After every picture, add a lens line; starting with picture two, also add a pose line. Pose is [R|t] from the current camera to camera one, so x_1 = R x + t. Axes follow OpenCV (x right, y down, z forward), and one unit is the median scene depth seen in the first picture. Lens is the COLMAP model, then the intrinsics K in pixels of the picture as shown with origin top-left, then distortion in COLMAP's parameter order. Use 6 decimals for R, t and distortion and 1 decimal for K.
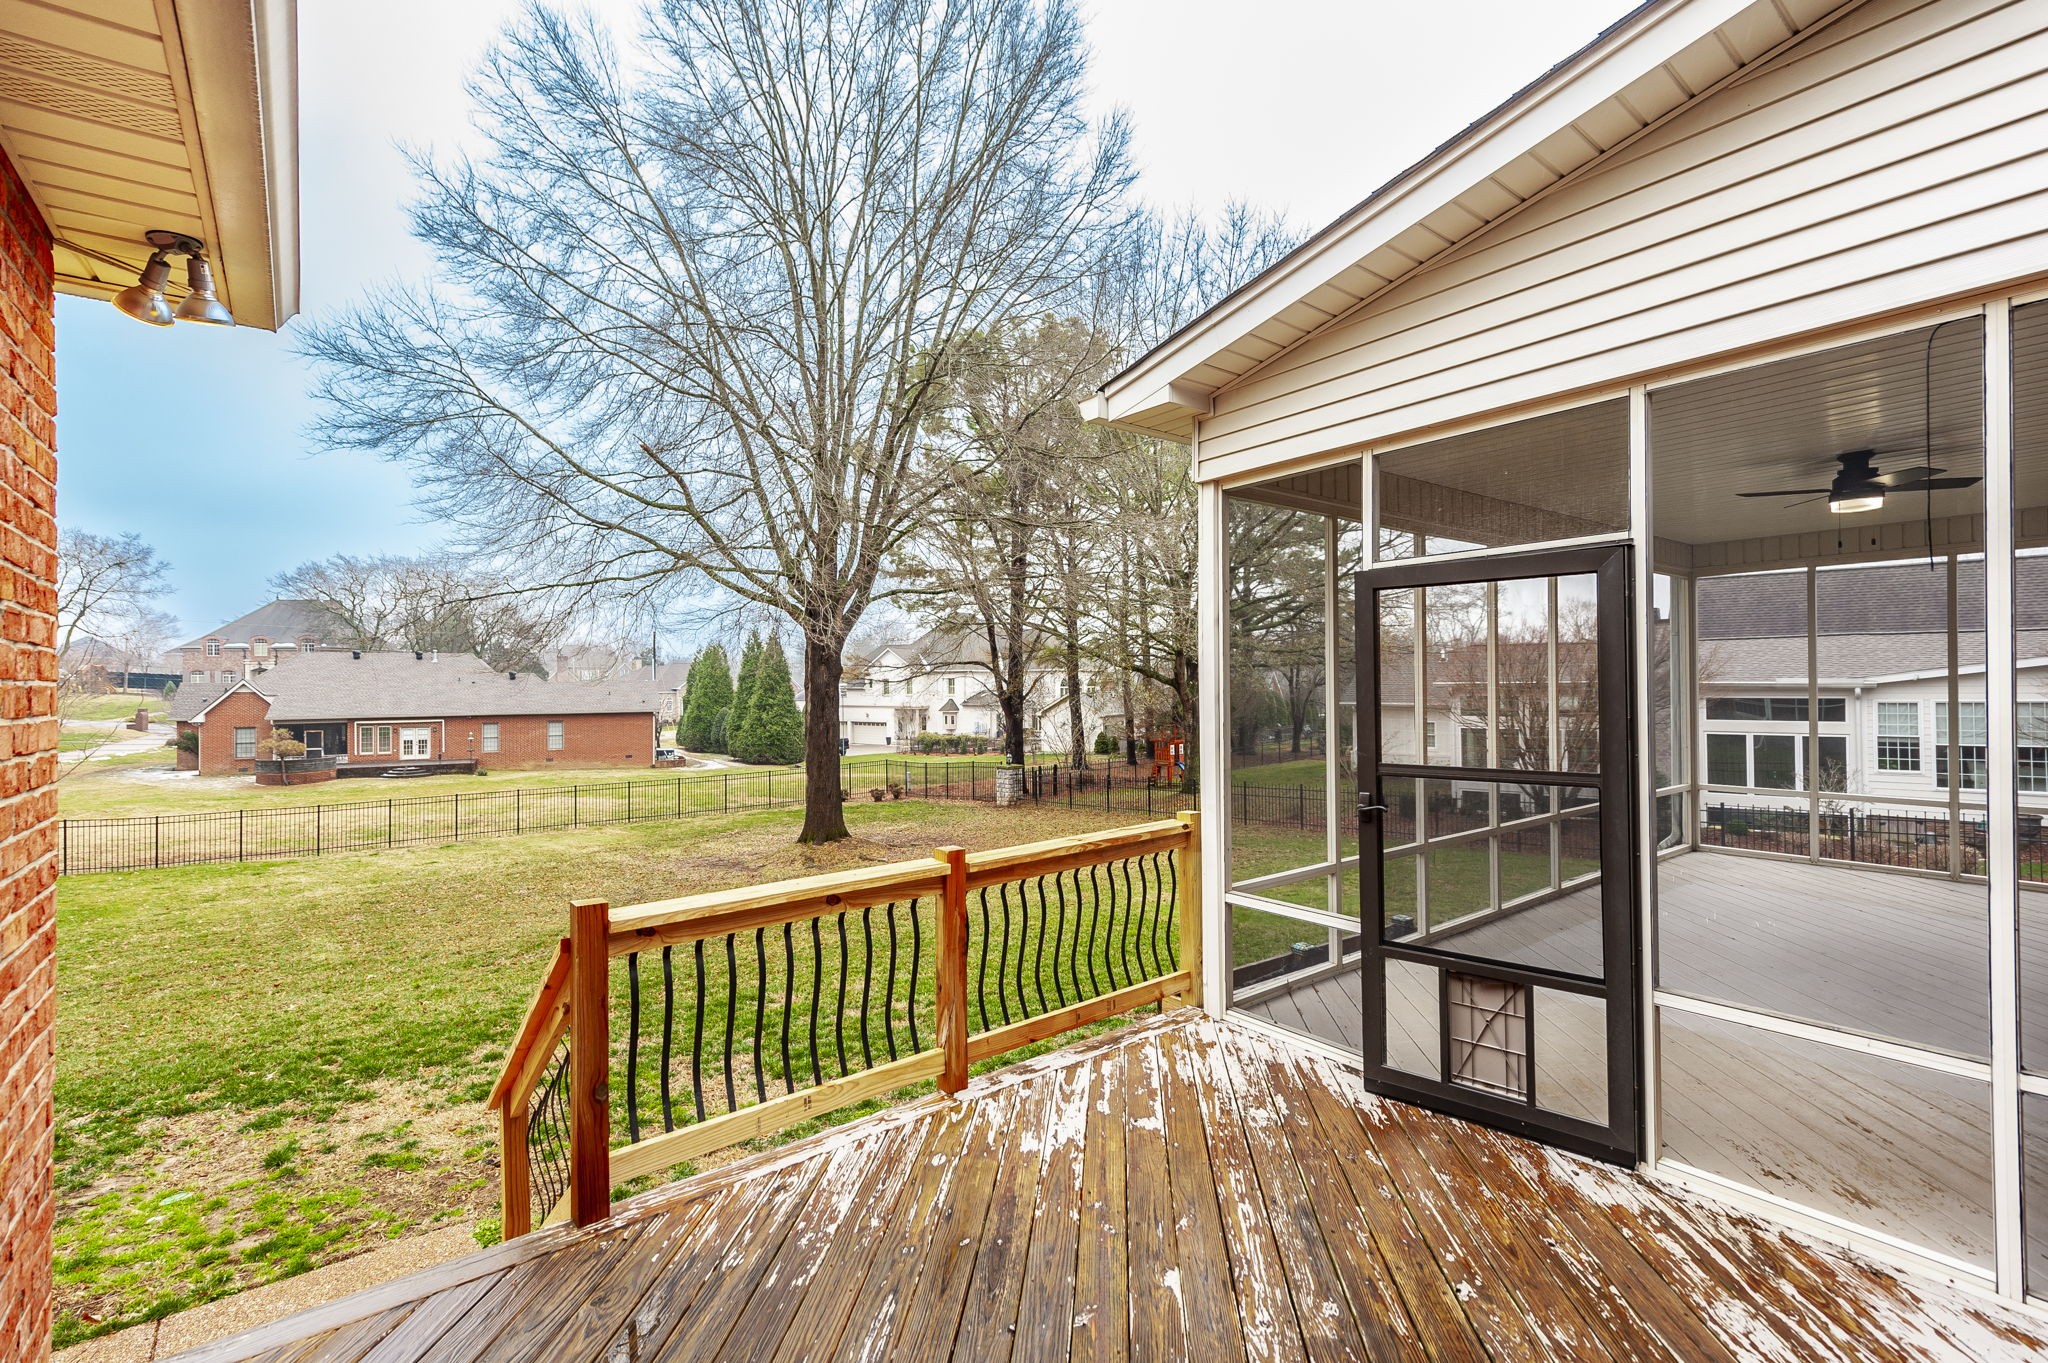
lens RADIAL K [[910.7, 0, 1030.0], [0, 910.7, 679.0], [0, 0, 1]] dist [0.012730, -0.002718]
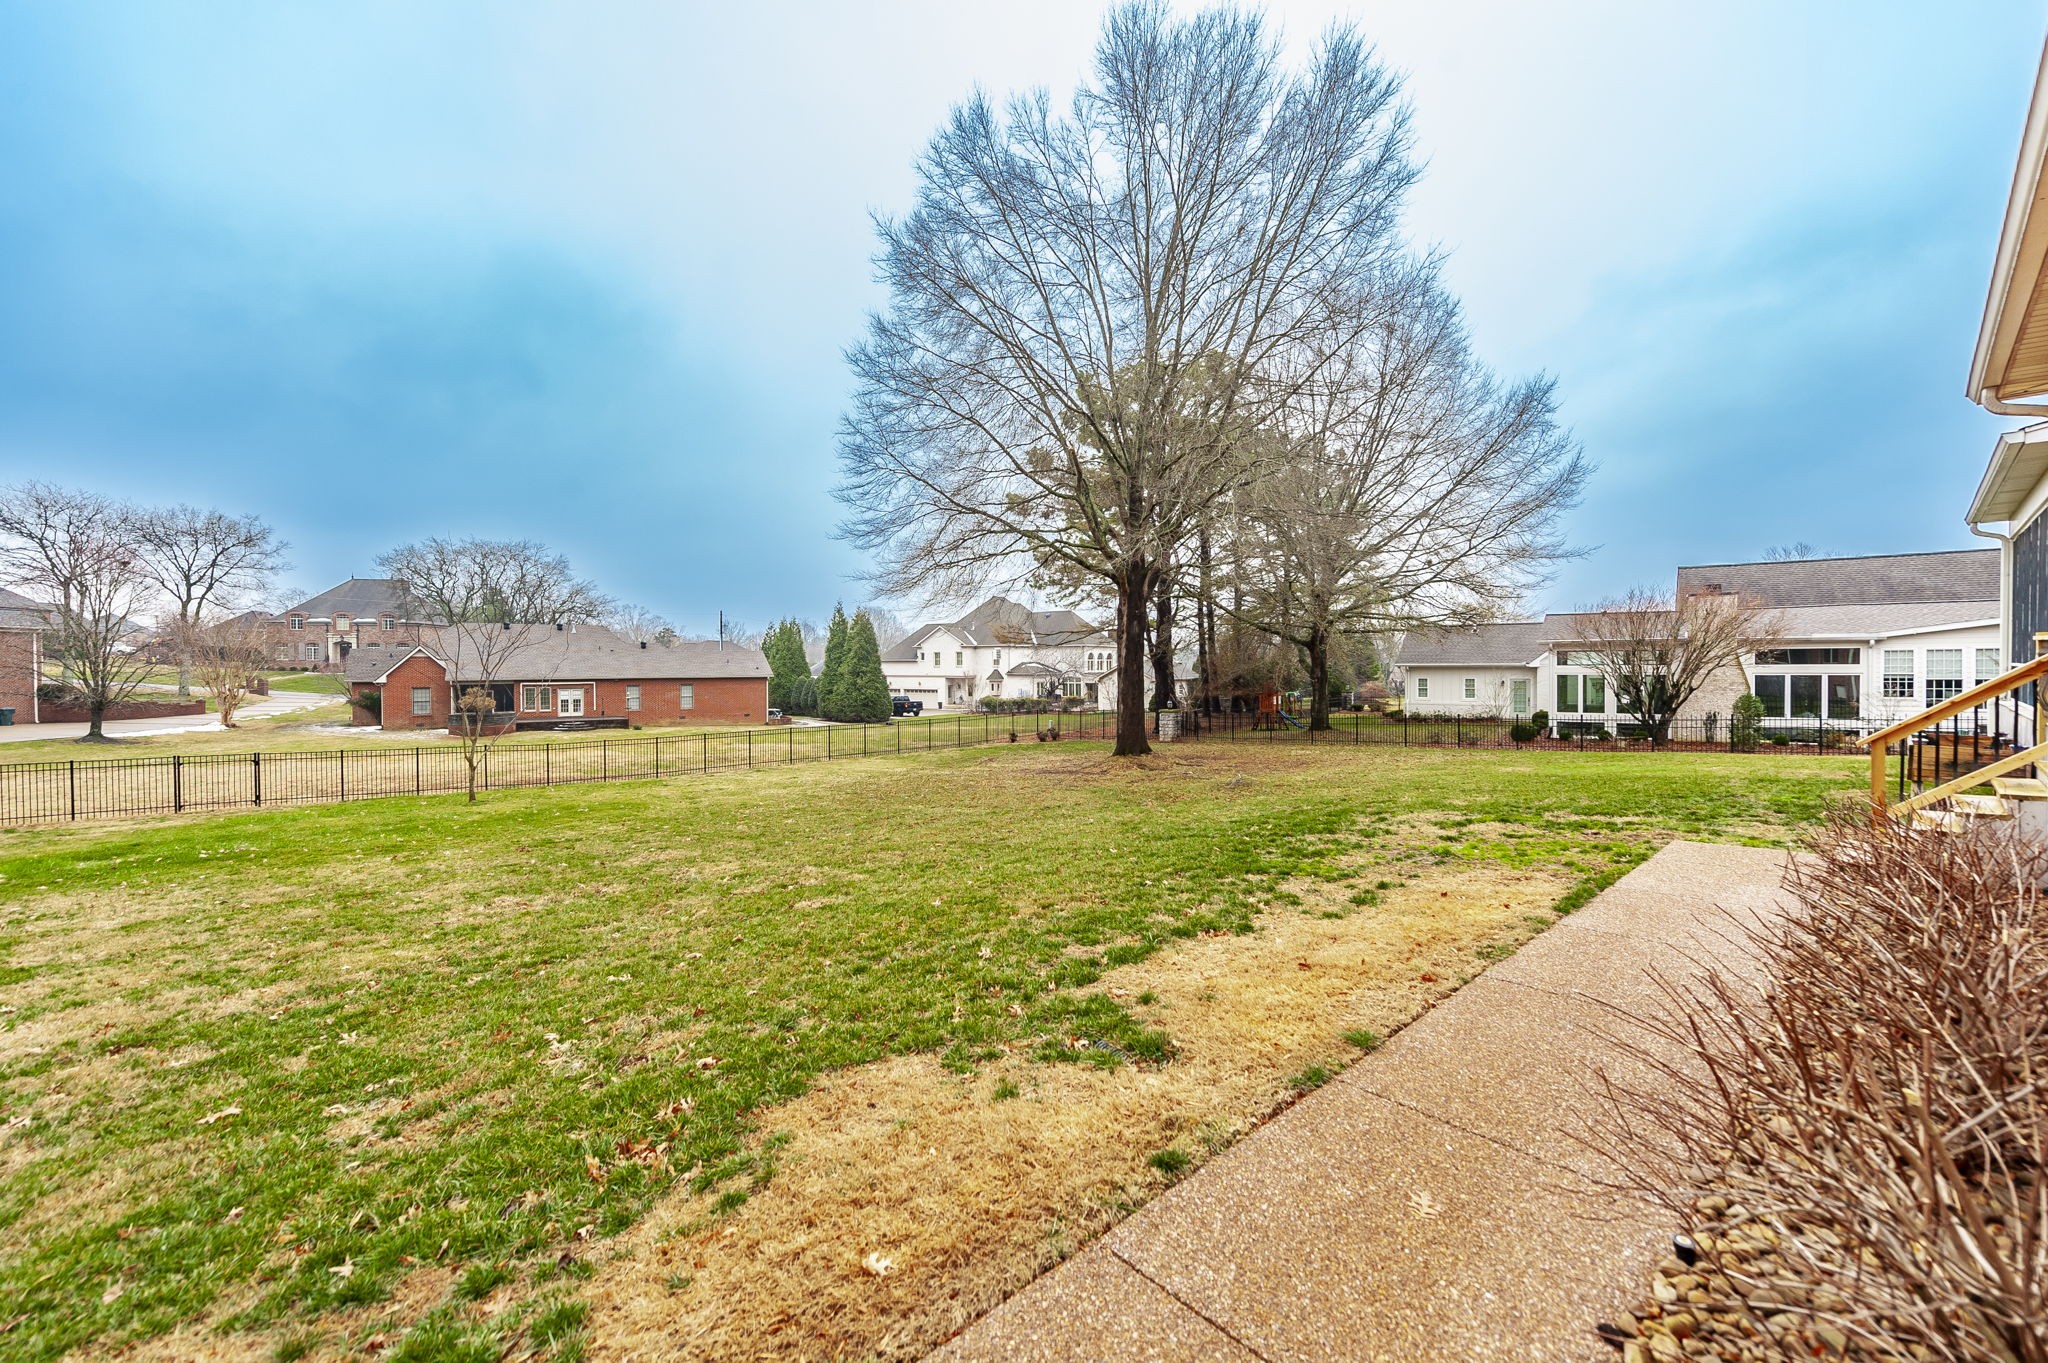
lens RADIAL K [[803.6, 0, 1013.9], [0, 803.6, 669.6], [0, 0, 1]] dist [0.014727, -0.001448]
pose [[0.995960, 0.003414, 0.089733, -0.396764], [-0.004034, 0.999969, 0.006723, 0.038027], [-0.089707, -0.007057, 0.995943, -0.106692]]
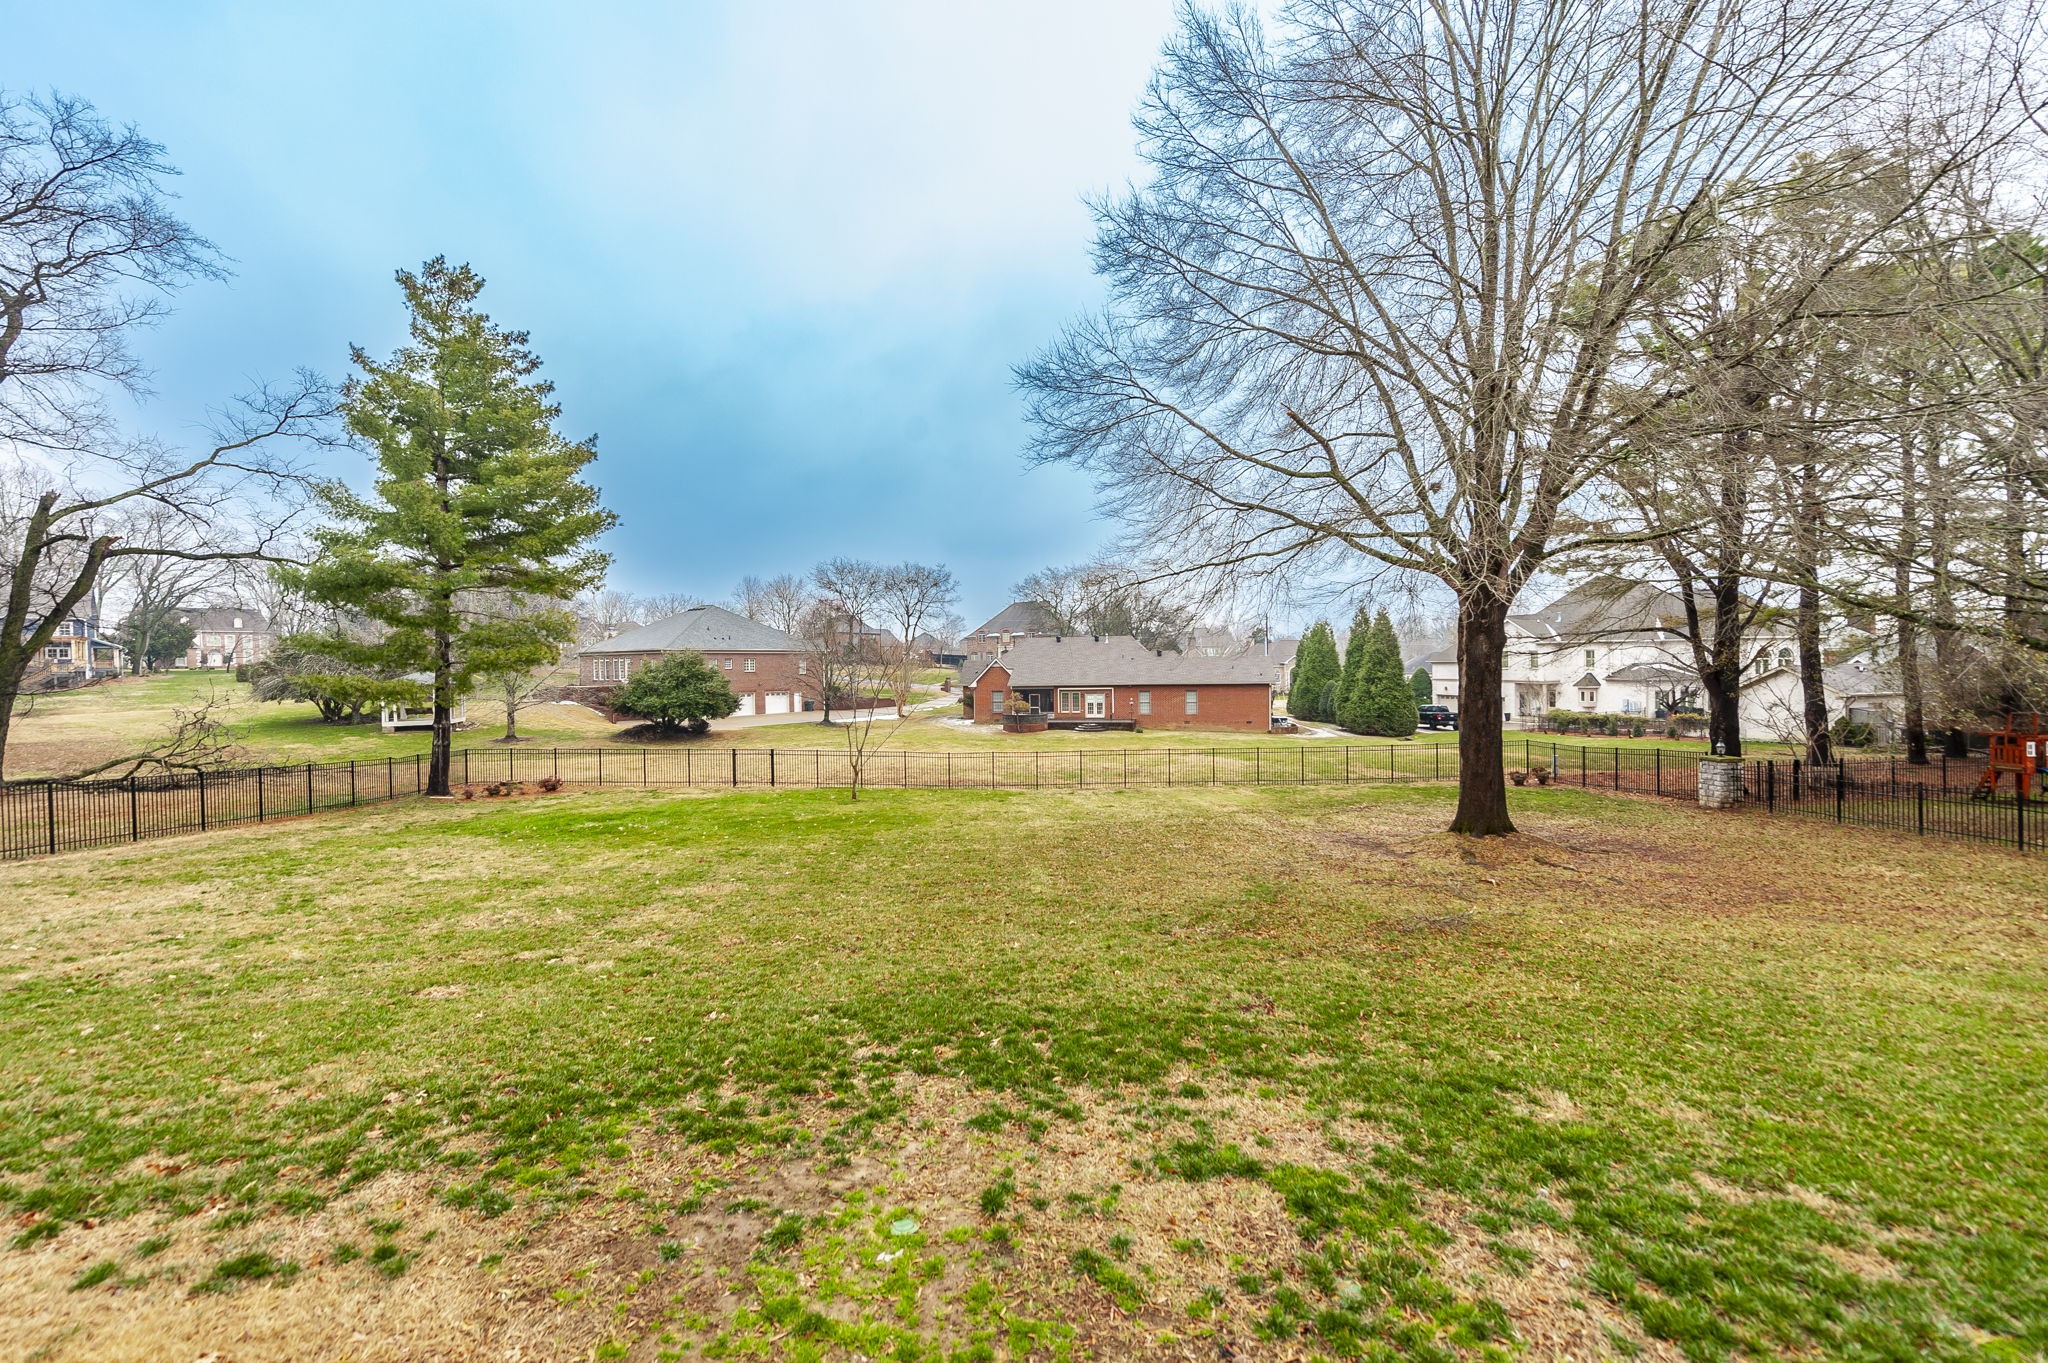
lens RADIAL K [[803.6, 0, 1029.3], [0, 803.6, 673.7], [0, 0, 1]] dist [0.014727, -0.001448]
pose [[0.783410, 0.004024, -0.621492, -0.059912], [0.010566, 0.999748, 0.019792, 0.001876], [0.621416, -0.022072, 0.783170, 0.081547]]
